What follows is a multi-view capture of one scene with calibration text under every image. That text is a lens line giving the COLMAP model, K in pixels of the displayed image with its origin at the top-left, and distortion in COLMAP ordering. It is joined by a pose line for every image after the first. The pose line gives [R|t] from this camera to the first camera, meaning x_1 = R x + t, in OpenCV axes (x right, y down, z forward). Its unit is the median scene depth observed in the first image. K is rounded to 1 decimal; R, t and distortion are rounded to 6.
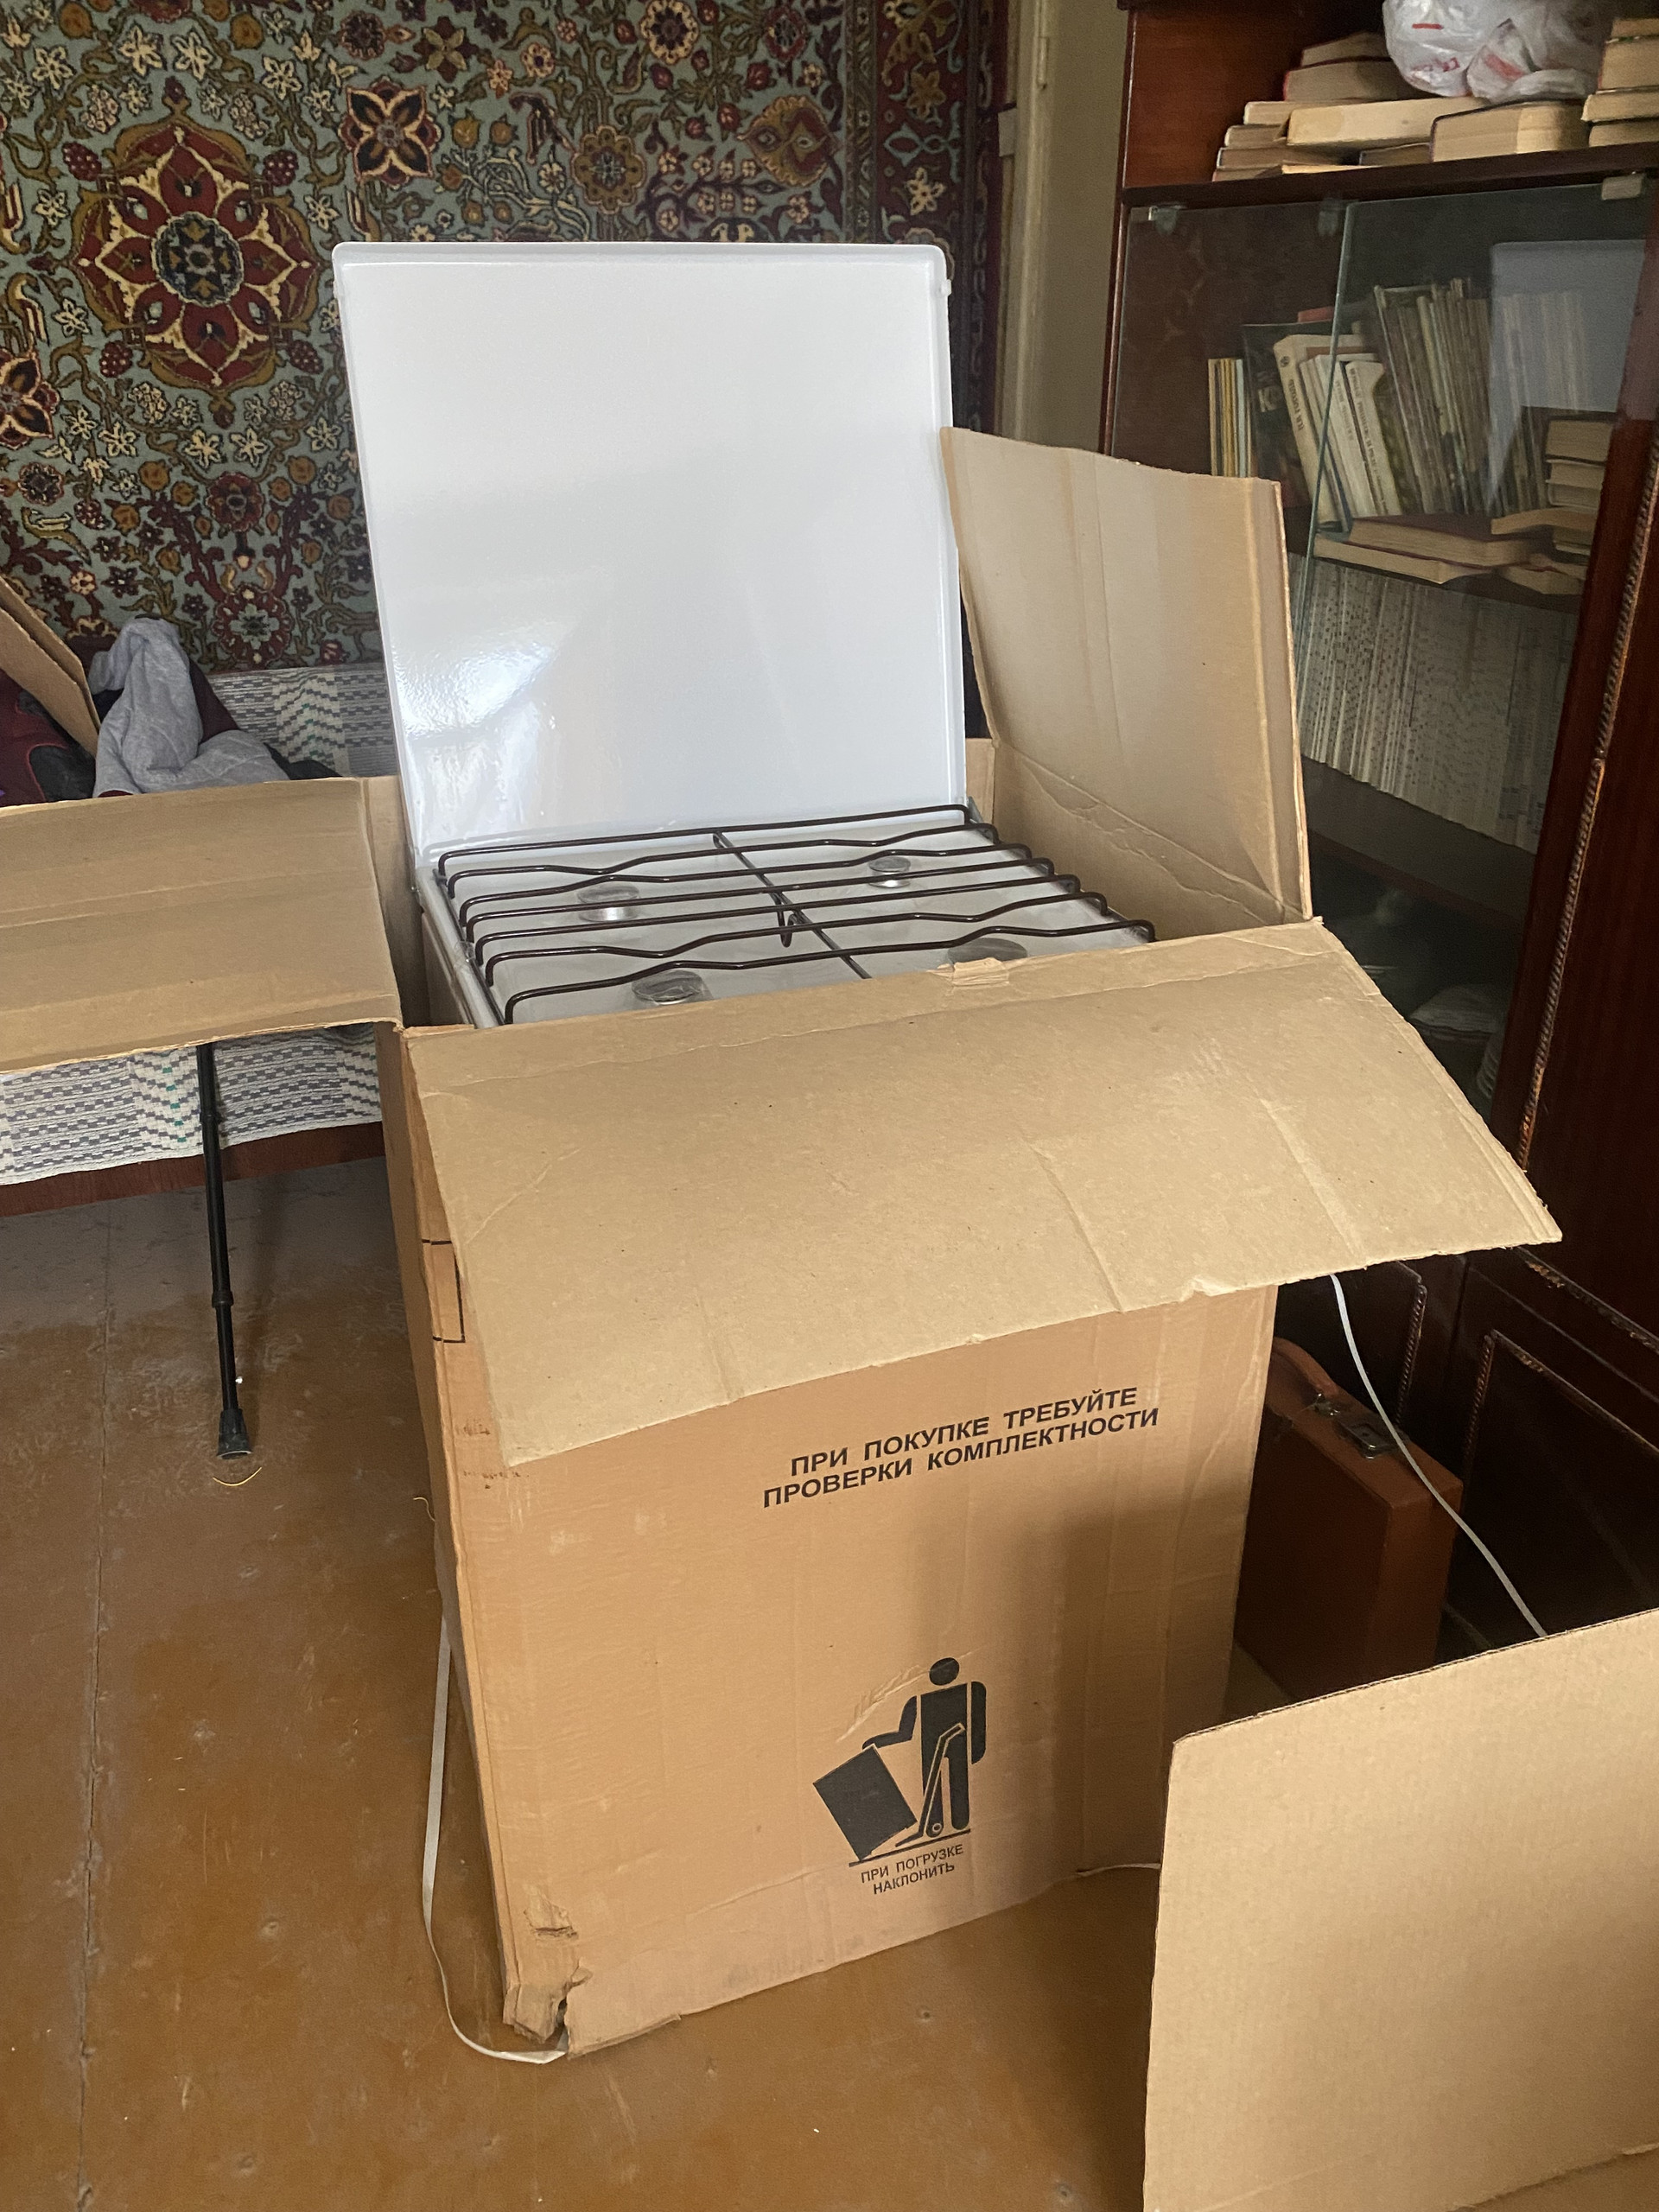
lens RADIAL K [[1677.3, 0, 809.3], [0, 1677.3, 1082.6], [0, 0, 1]] dist [0.042870, -0.045817]
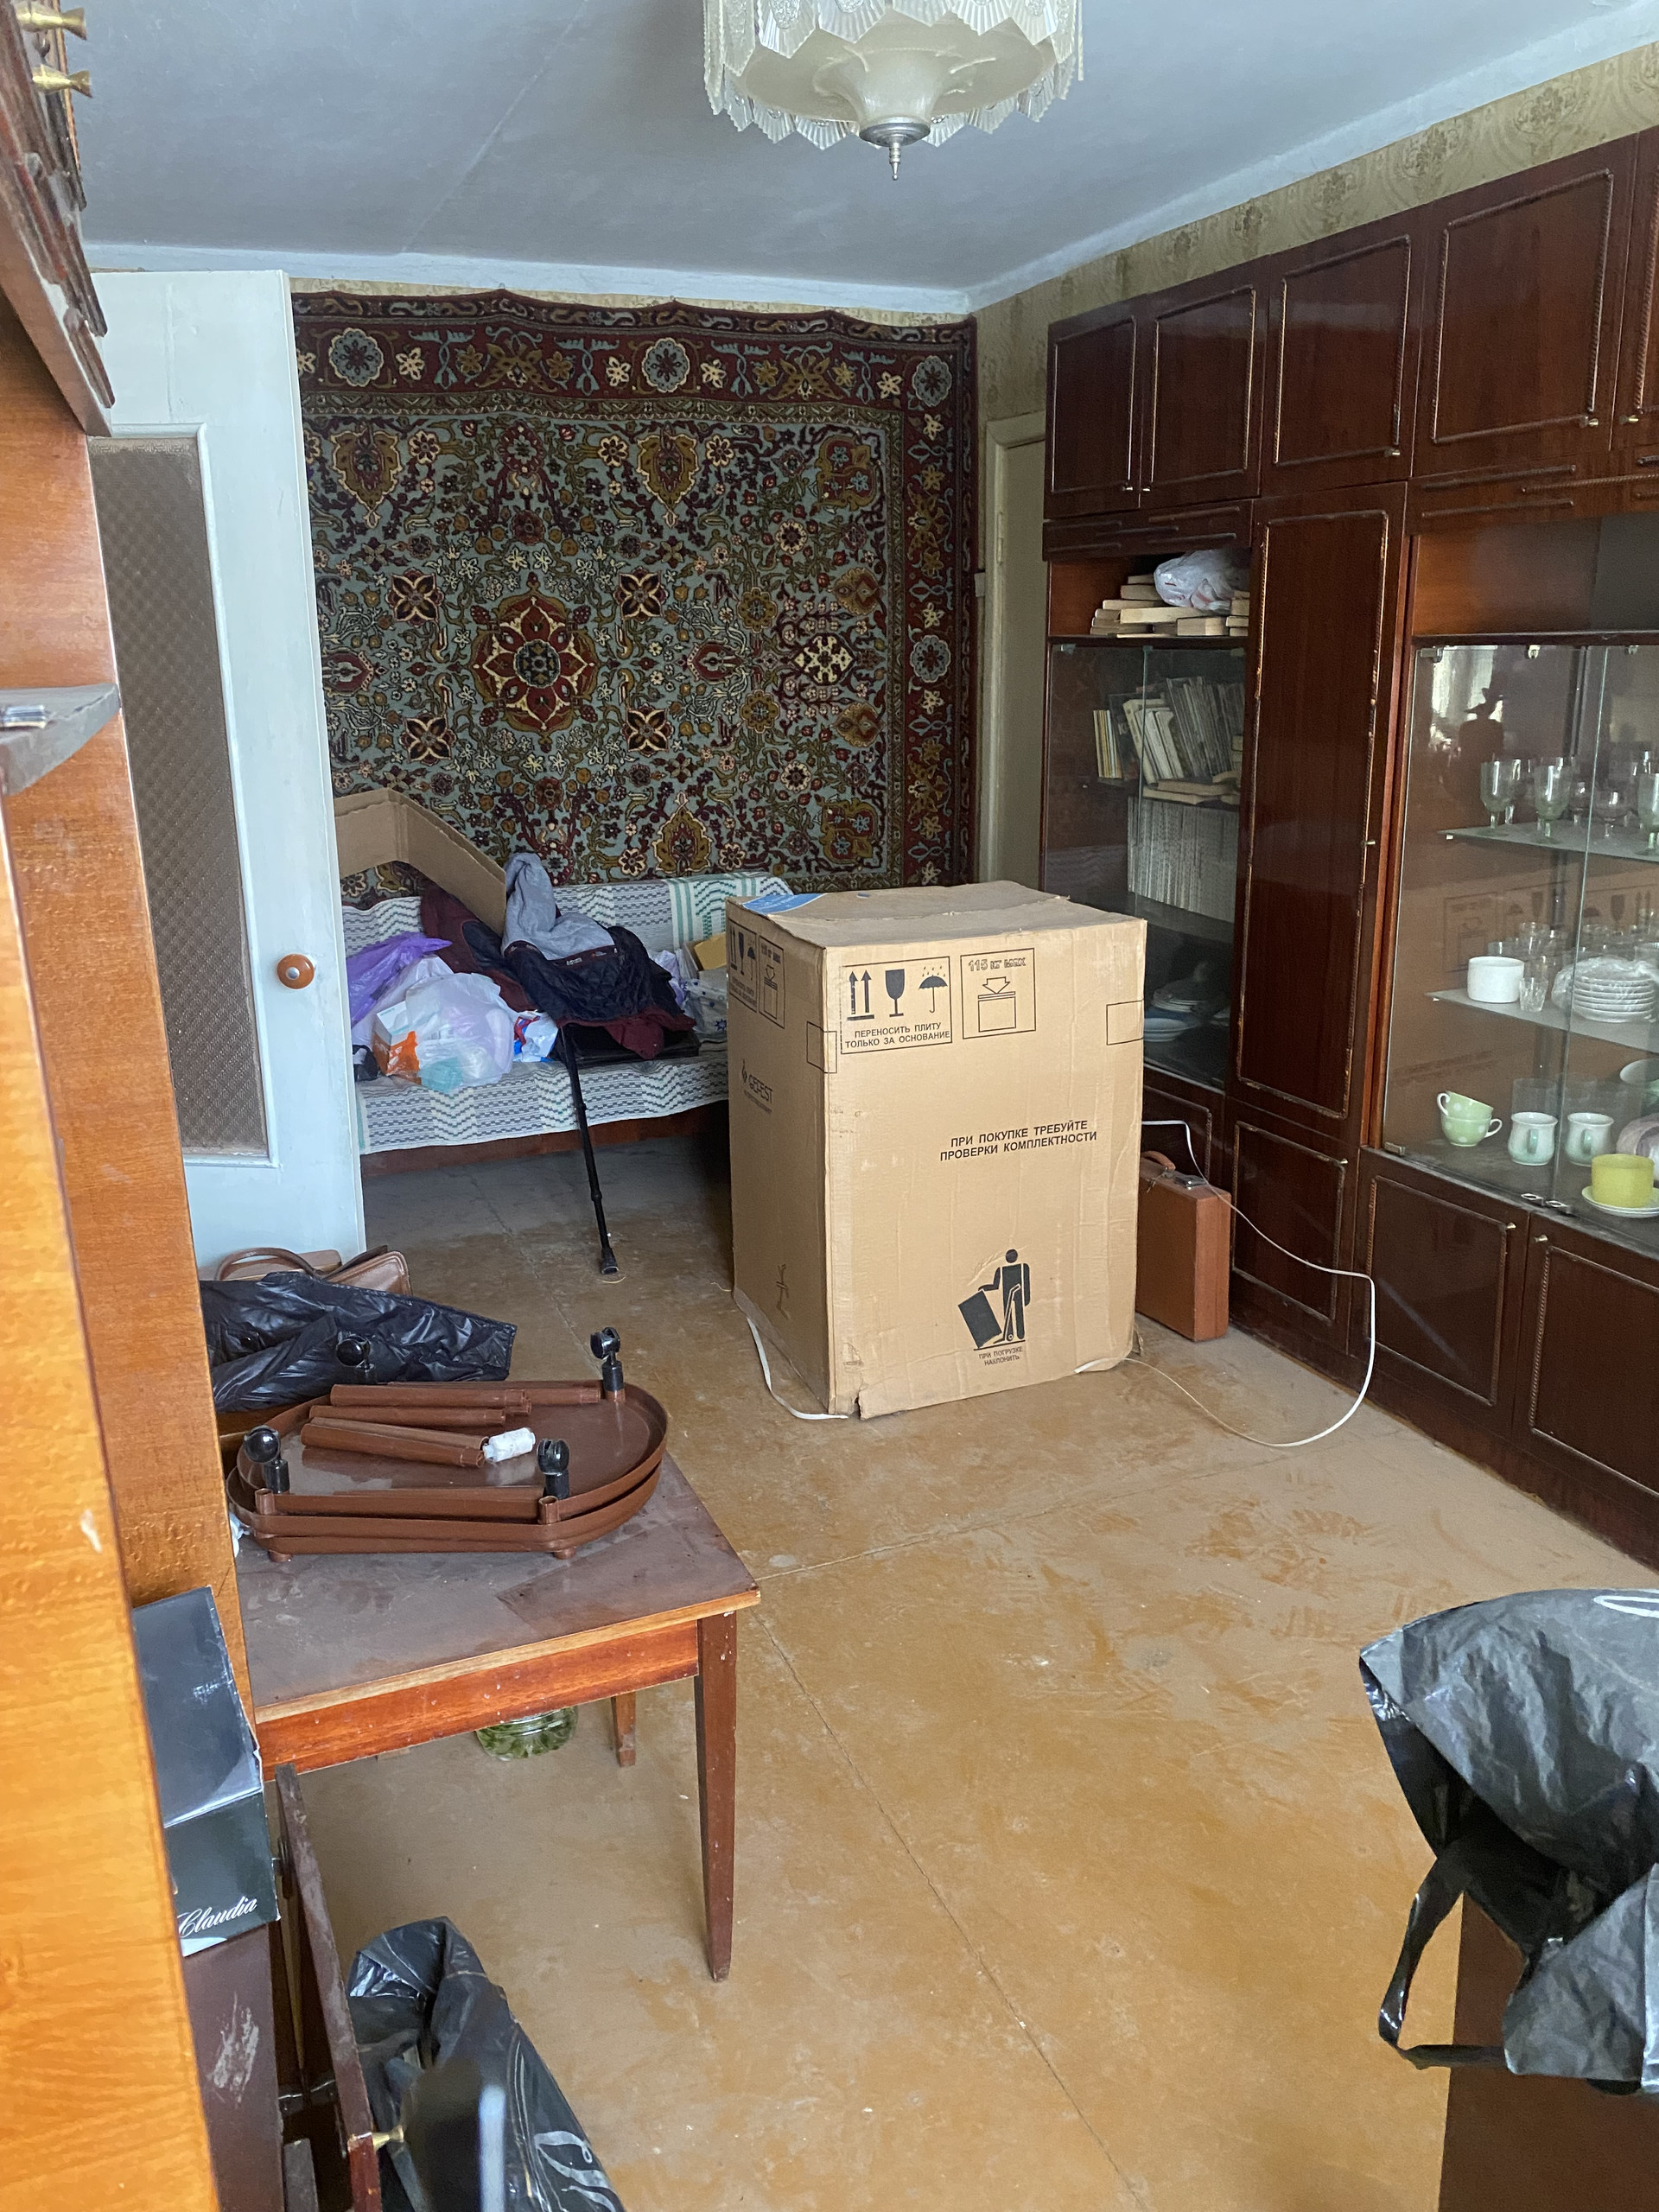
lens RADIAL K [[1677.3, 0, 842.5], [0, 1677.3, 1109.7], [0, 0, 1]] dist [0.042870, -0.045817]
pose [[0.998182, -0.030355, 0.052063, -0.146994], [0.038148, 0.987035, -0.155907, 0.276914], [-0.046656, 0.157610, 0.986399, -0.715341]]
